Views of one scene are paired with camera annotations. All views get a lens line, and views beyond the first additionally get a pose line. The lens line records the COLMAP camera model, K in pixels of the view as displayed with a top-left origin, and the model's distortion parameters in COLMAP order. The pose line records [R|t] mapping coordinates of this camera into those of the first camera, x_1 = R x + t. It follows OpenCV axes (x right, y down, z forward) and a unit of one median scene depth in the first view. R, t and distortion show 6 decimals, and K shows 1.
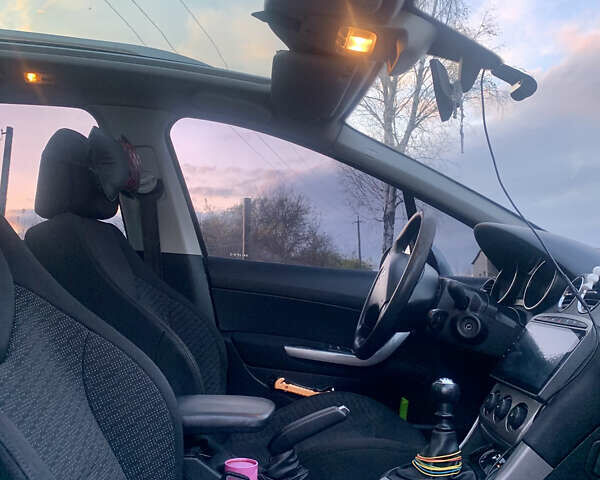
lens RADIAL K [[622.6, 0, 300.0], [0, 622.6, 240.0], [0, 0, 1]] dist [0.075501, -0.162146]
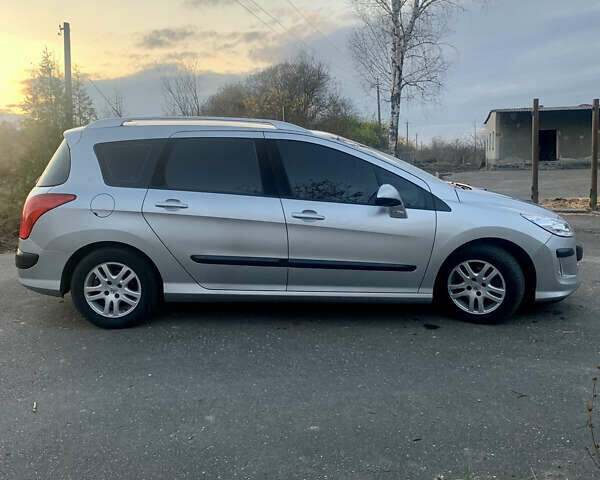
lens RADIAL K [[622.6, 0, 300.0], [0, 622.6, 240.0], [0, 0, 1]] dist [0.075501, -0.162146]
pose [[0.998891, -0.025922, -0.039310, -0.000791], [0.033964, 0.974867, 0.220184, -0.017928], [0.032614, -0.221275, 0.974666, -0.108610]]
